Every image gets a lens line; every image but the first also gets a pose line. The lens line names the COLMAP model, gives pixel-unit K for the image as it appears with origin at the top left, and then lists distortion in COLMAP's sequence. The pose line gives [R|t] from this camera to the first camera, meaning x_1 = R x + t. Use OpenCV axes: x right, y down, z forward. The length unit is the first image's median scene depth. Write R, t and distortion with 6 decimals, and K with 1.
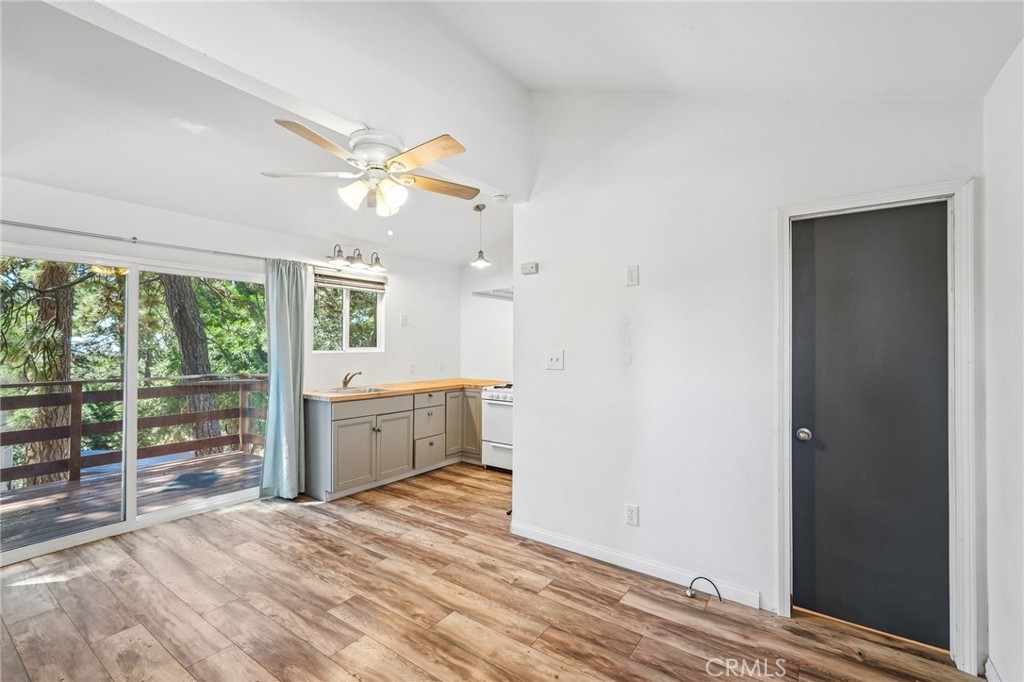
lens RADIAL K [[448.0, 0, 511.6], [0, 448.0, 339.6], [0, 0, 1]] dist [-0.014472, 0.007546]
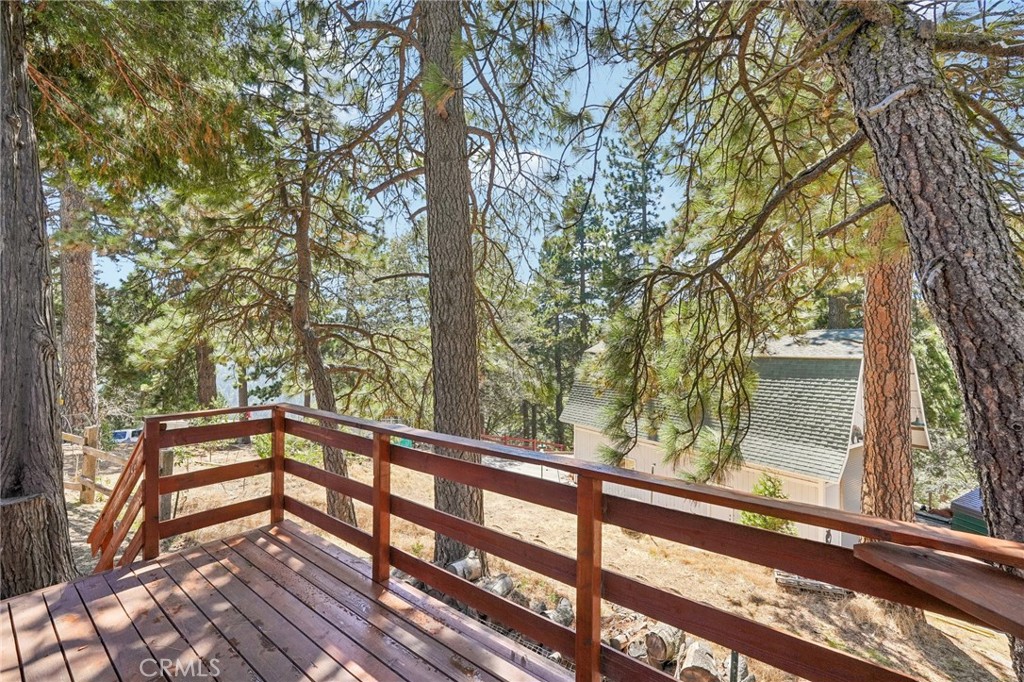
lens RADIAL K [[448.0, 0, 511.6], [0, 448.0, 339.6], [0, 0, 1]] dist [-0.014472, 0.007546]
pose [[-0.066627, -0.006973, -0.997754, -0.643734], [0.007969, 0.999940, -0.007520, -0.029650], [0.997746, -0.008452, -0.066567, 1.151632]]
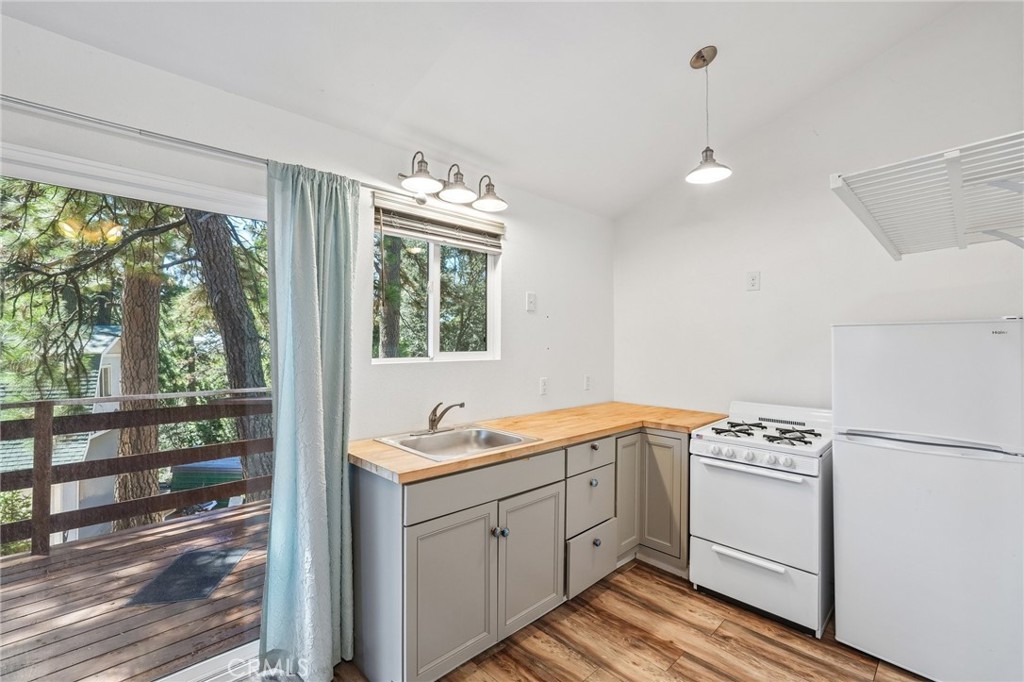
lens RADIAL K [[448.0, 0, 511.6], [0, 448.0, 339.6], [0, 0, 1]] dist [-0.014472, 0.007546]
pose [[0.983474, -0.001386, -0.181047, -0.217422], [0.001793, 0.999996, 0.002081, 0.001994], [0.181043, -0.002371, 0.983472, 0.583393]]
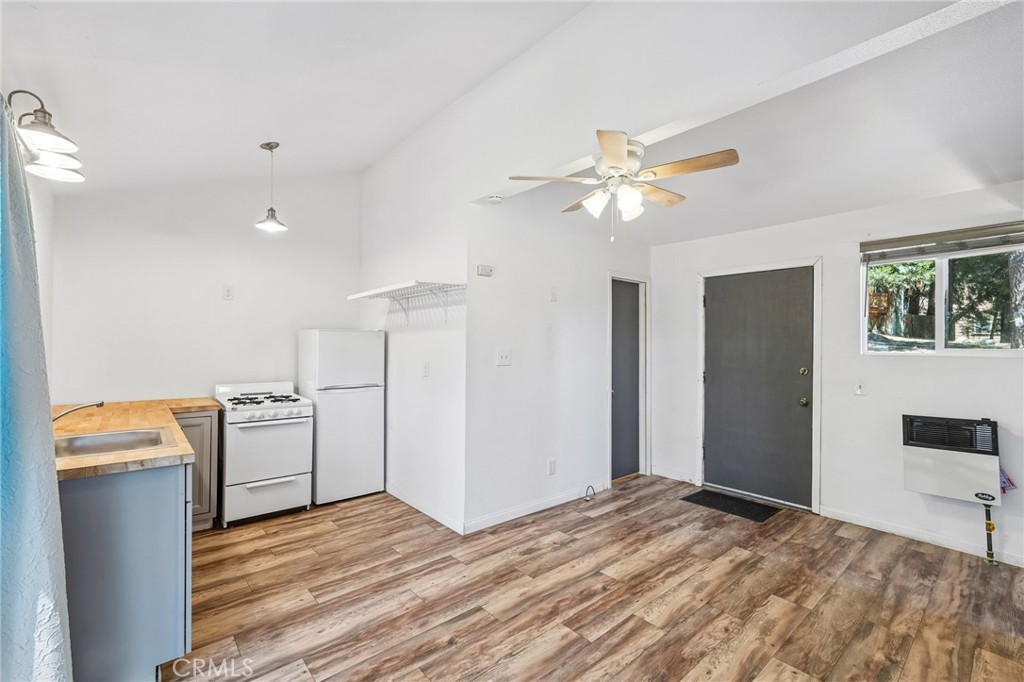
lens RADIAL K [[448.0, 0, 511.6], [0, 448.0, 339.6], [0, 0, 1]] dist [-0.014472, 0.007546]
pose [[0.240799, 0.011227, 0.970510, -0.759303], [-0.016231, 0.999840, -0.007539, 0.006891], [-0.970439, -0.013937, 0.240942, 0.541879]]
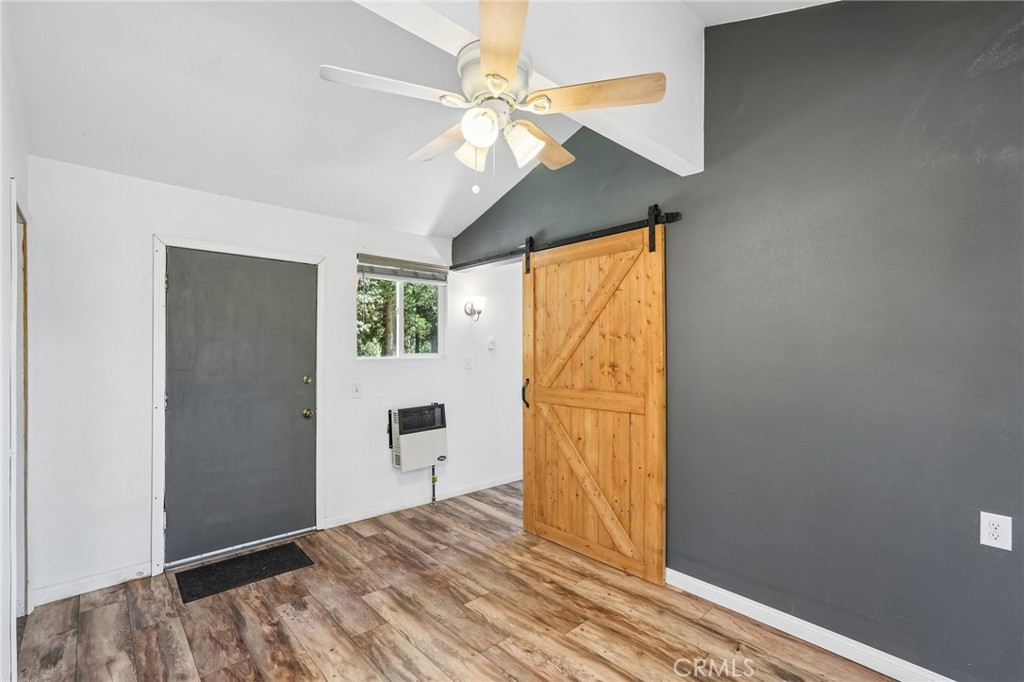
lens RADIAL K [[451.9, 0, 513.9], [0, 451.9, 322.5], [0, 0, 1]] dist [-0.002971, 0.000228]
pose [[-0.979531, 0.008965, 0.201093, -0.265509], [-0.005893, 0.997302, -0.073165, 0.009939], [-0.201206, -0.072853, -0.976836, 0.950456]]
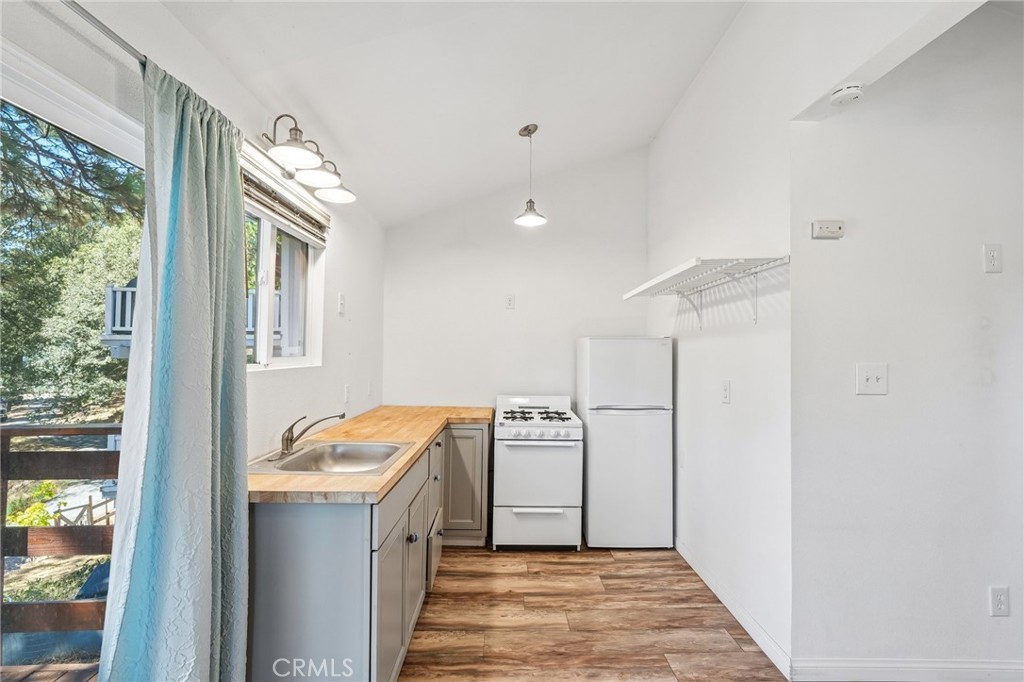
lens RADIAL K [[448.0, 0, 511.6], [0, 448.0, 339.6], [0, 0, 1]] dist [-0.014472, 0.007546]
pose [[0.806476, 0.022287, 0.590846, -0.521957], [-0.014376, 0.999733, -0.018088, 0.005808], [-0.591092, 0.006093, 0.806581, 0.606318]]
